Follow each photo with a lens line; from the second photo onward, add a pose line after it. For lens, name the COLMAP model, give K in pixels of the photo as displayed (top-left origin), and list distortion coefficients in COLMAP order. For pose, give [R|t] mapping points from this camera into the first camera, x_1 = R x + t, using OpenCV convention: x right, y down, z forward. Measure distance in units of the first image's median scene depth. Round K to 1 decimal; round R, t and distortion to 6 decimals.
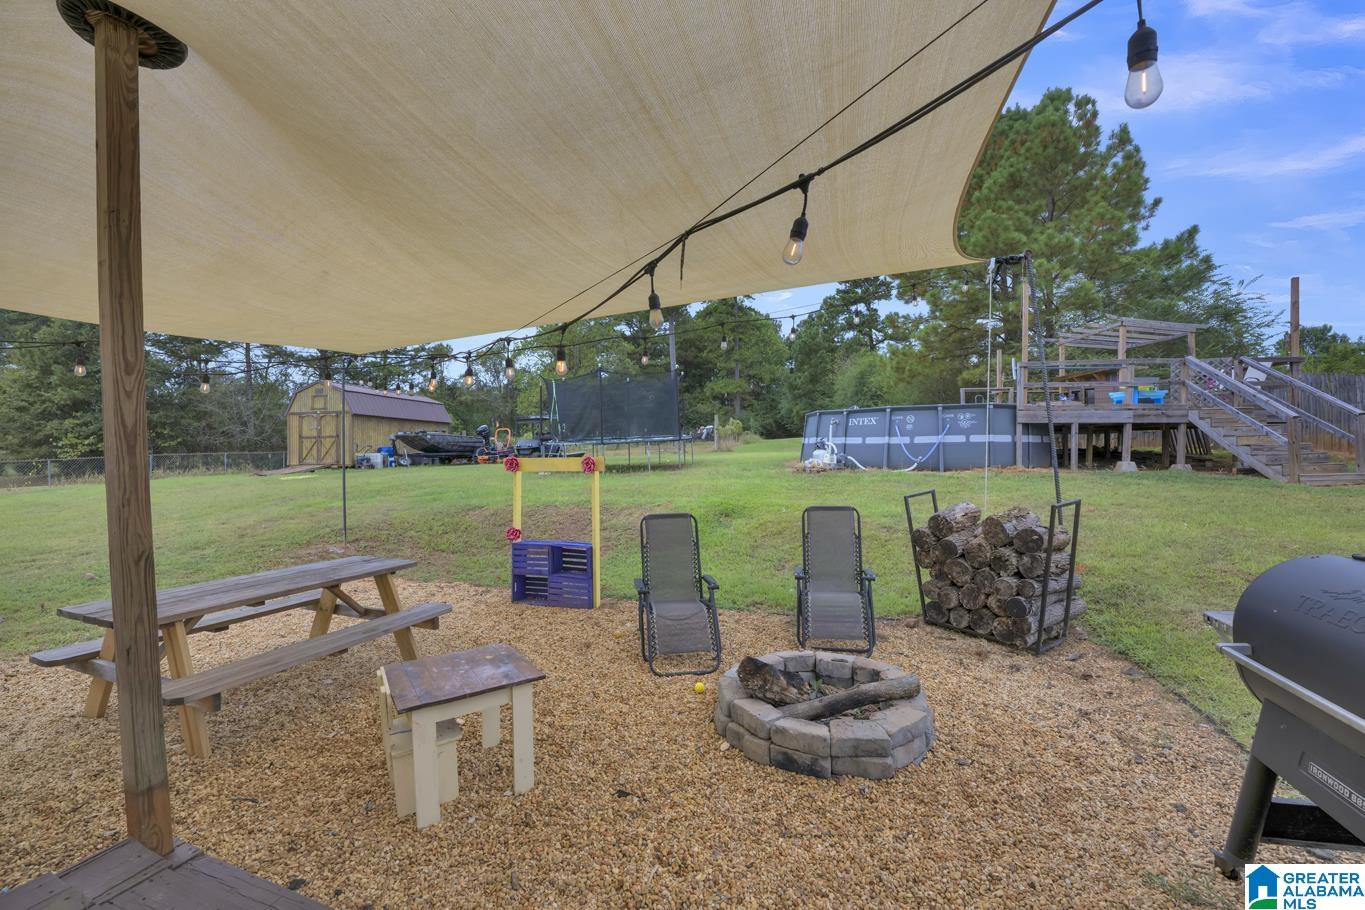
lens RADIAL K [[549.7, 0, 681.7], [0, 549.7, 459.4], [0, 0, 1]] dist [-0.023103, 0.000684]
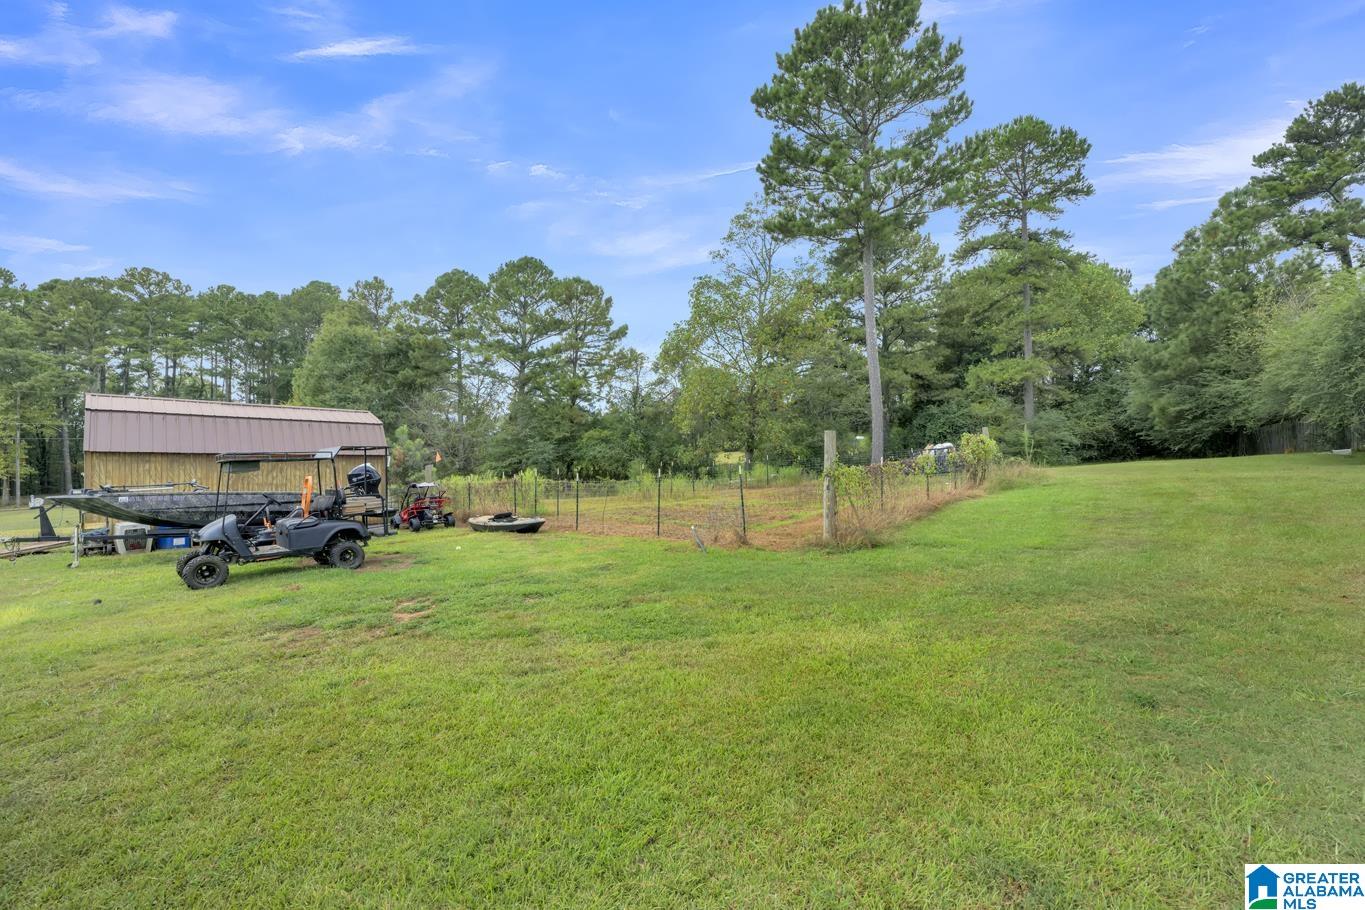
lens RADIAL K [[549.7, 0, 681.7], [0, 549.7, 459.4], [0, 0, 1]] dist [-0.023103, 0.000684]
pose [[0.866050, -0.000275, -0.499957, 0.061487], [-0.007193, 0.999889, -0.013011, -0.024645], [0.499905, 0.014864, 0.865953, 0.280078]]
